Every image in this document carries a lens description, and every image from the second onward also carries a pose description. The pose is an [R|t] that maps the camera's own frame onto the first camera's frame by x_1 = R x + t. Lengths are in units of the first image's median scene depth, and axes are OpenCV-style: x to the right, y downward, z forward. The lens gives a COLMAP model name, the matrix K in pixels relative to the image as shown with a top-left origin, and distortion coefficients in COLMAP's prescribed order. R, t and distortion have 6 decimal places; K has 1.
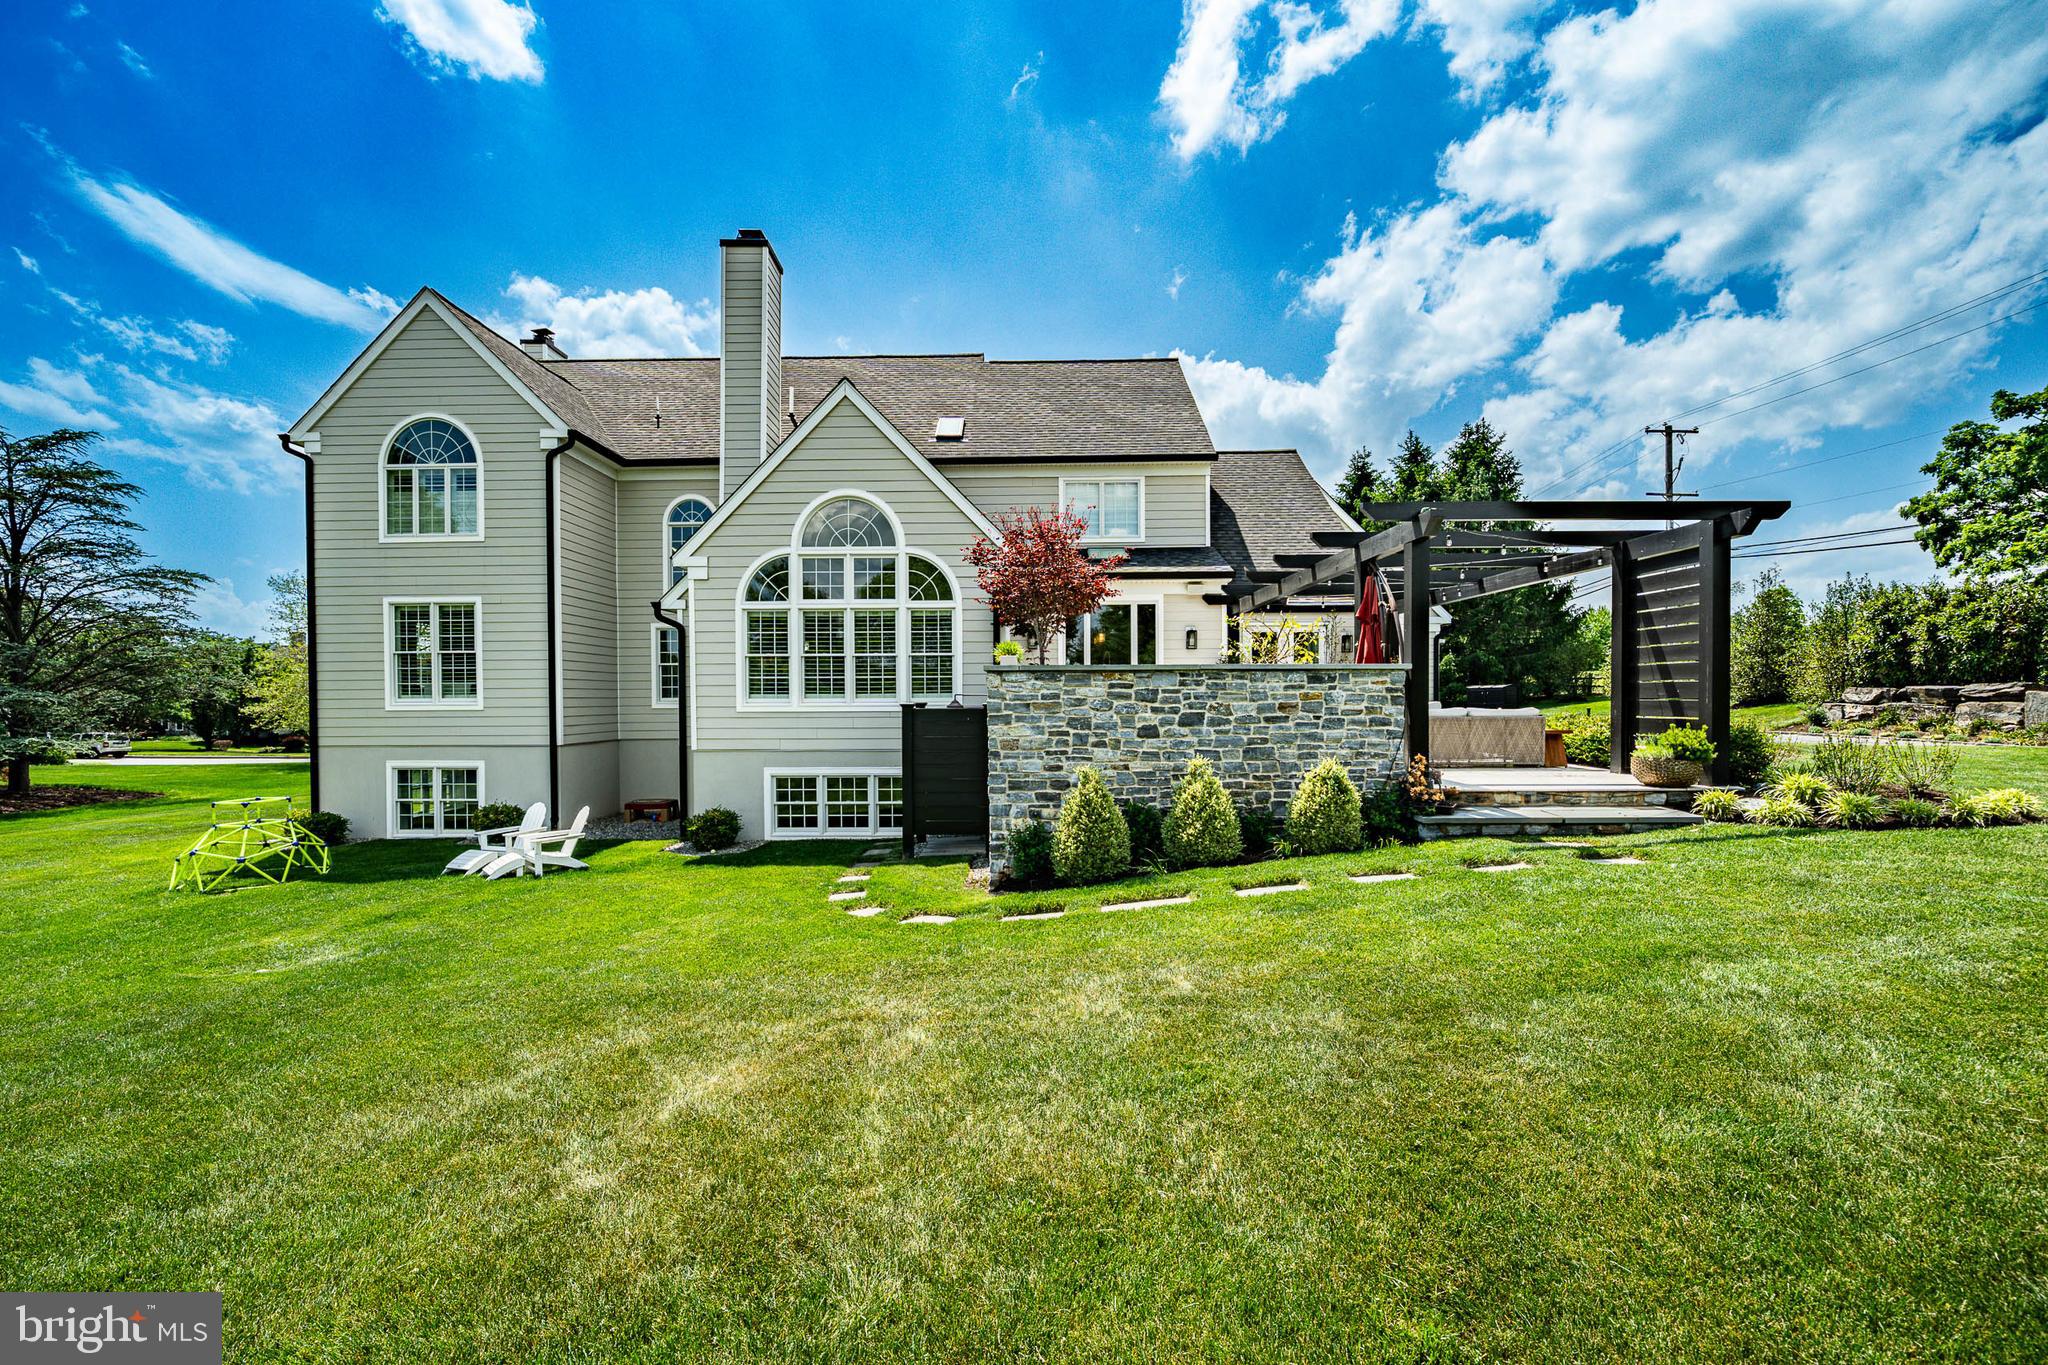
lens RADIAL K [[841.2, 0, 1008.4], [0, 841.2, 704.5], [0, 0, 1]] dist [-0.006555, 0.001035]
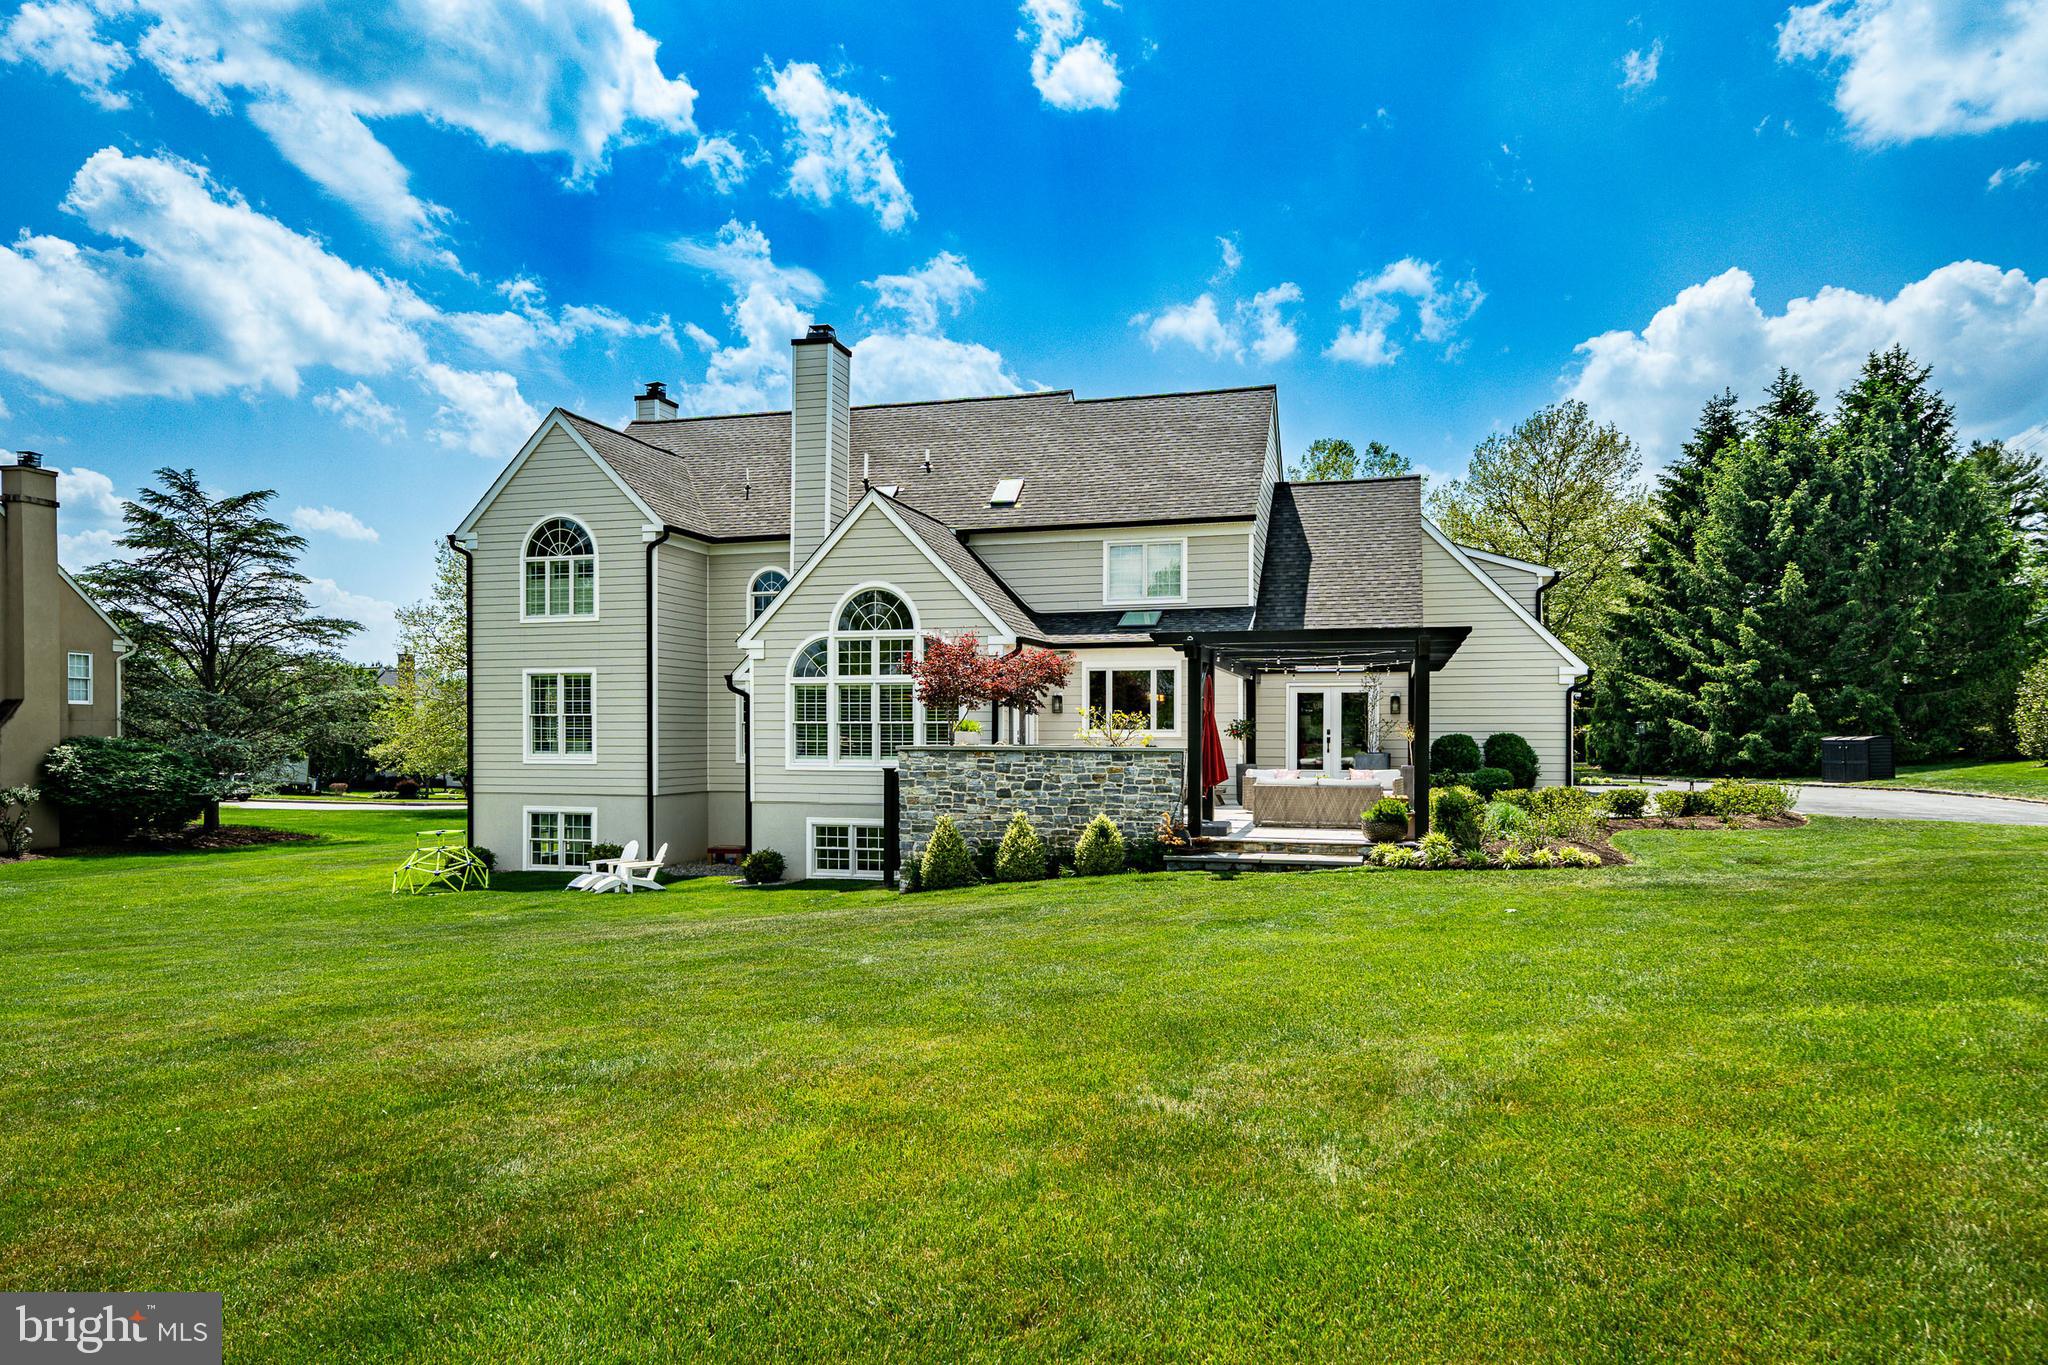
lens RADIAL K [[1249.2, 0, 999.6], [0, 1249.2, 731.7], [0, 0, 1]] dist [0.025455, -0.000634]
pose [[0.967384, 0.005792, -0.253249, 0.365218], [-0.008384, 0.999923, -0.009153, -0.027655], [0.253176, 0.010978, 0.967358, -0.556310]]
